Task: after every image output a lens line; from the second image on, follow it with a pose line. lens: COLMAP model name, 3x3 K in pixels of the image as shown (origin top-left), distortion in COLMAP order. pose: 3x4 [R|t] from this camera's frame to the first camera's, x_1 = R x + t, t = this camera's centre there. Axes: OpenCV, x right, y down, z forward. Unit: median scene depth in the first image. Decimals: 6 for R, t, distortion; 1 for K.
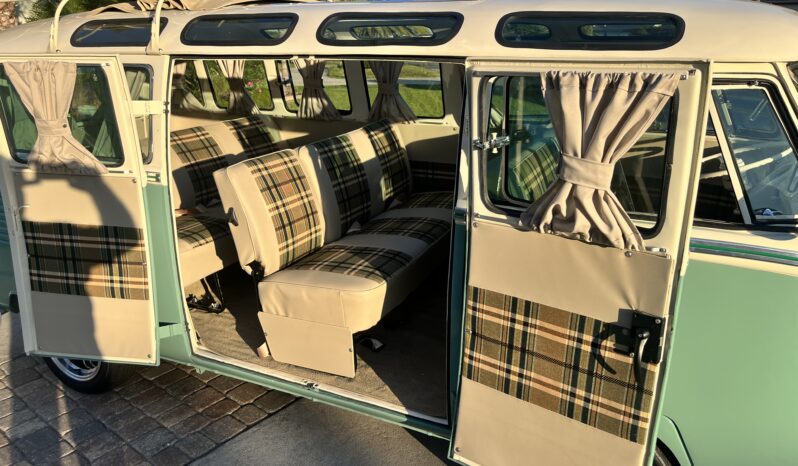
lens RADIAL K [[605.3, 0, 402.2], [0, 605.3, 240.9], [0, 0, 1]] dist [0.061412, -0.092779]
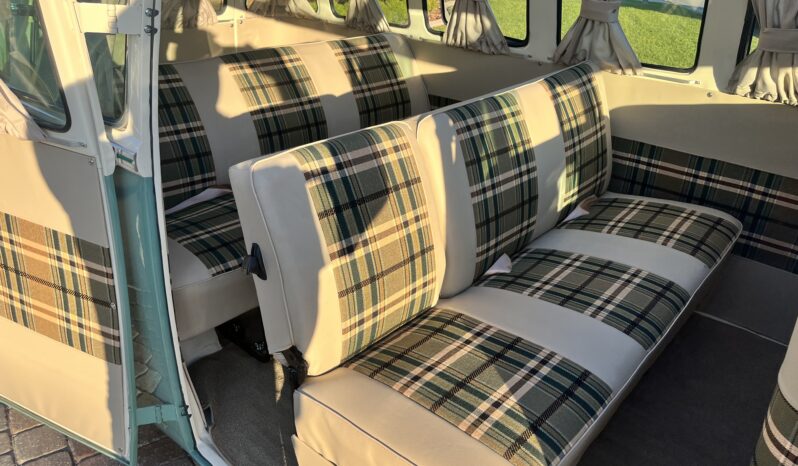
lens RADIAL K [[605.3, 0, 402.2], [0, 605.3, 240.9], [0, 0, 1]] dist [0.061412, -0.092779]
pose [[0.962145, 0.166887, -0.215468, -0.050251], [-0.135203, 0.978726, 0.154324, -0.122206], [0.236639, -0.119350, 0.964239, 0.455177]]
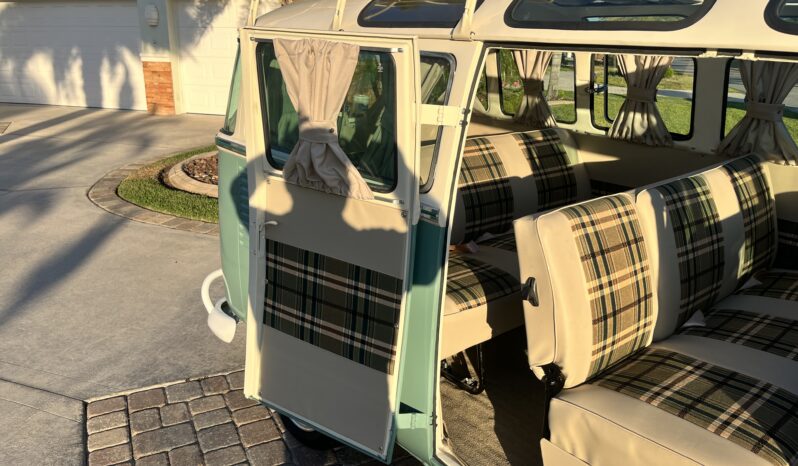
lens RADIAL K [[607.9, 0, 399.0], [0, 607.9, 233.0], [0, 0, 1]] dist [0.060428, -0.090688]
pose [[0.915132, 0.164572, -0.368034, -0.146913], [-0.170316, 0.985242, 0.017067, -0.072731], [0.365411, 0.047064, 0.929656, 0.277217]]
